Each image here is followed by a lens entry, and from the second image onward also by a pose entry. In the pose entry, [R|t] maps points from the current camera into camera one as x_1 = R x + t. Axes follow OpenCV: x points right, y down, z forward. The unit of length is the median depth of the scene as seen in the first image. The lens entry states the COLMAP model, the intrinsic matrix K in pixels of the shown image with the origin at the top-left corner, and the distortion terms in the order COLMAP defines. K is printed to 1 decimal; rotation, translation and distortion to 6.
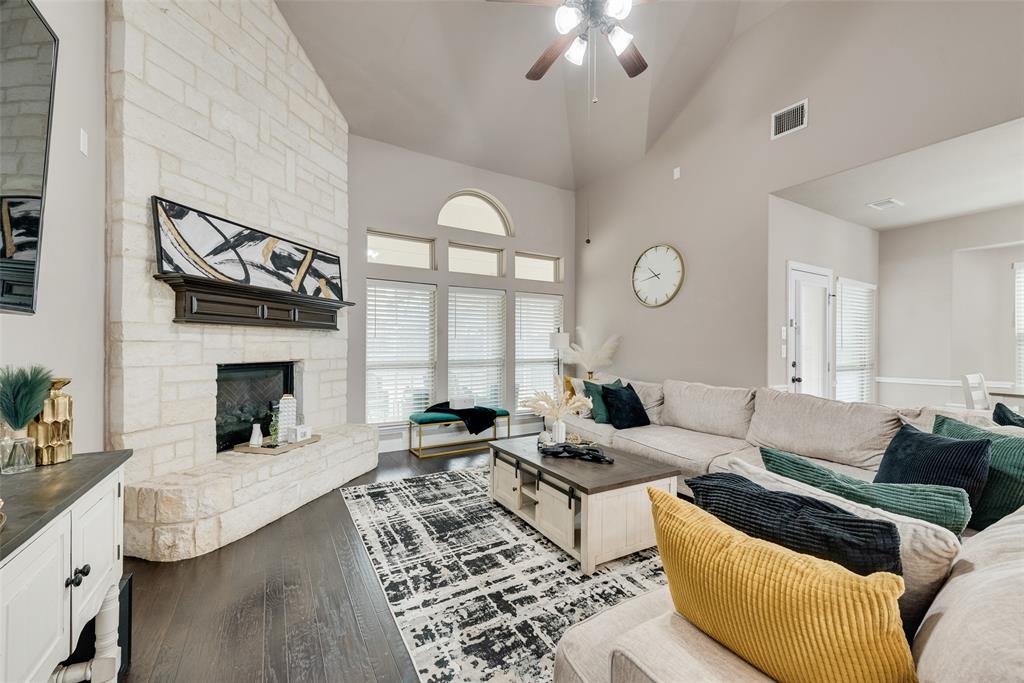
lens RADIAL K [[399.3, 0, 515.9], [0, 399.3, 346.1], [0, 0, 1]] dist [0.001031, -0.000119]
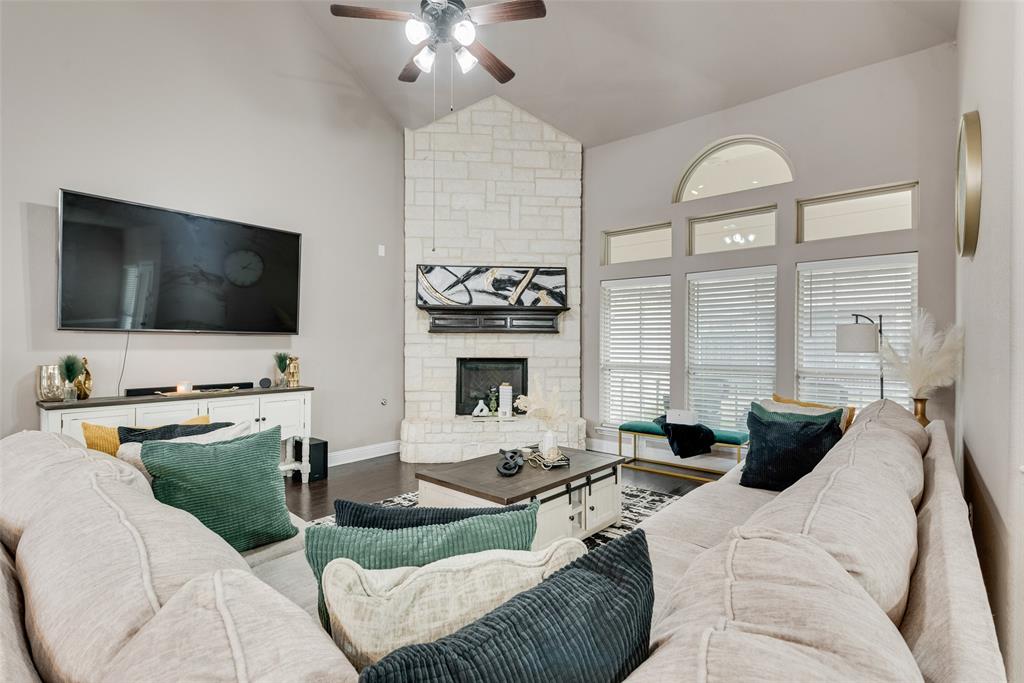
lens RADIAL K [[480.5, 0, 510.1], [0, 480.5, 342.1], [0, 0, 1]] dist [-0.000617, -0.000034]
pose [[0.321771, -0.008815, -0.946776, 0.974065], [-0.003448, 0.999939, -0.010481, 0.002486], [0.946811, 0.006637, 0.321721, 0.509995]]
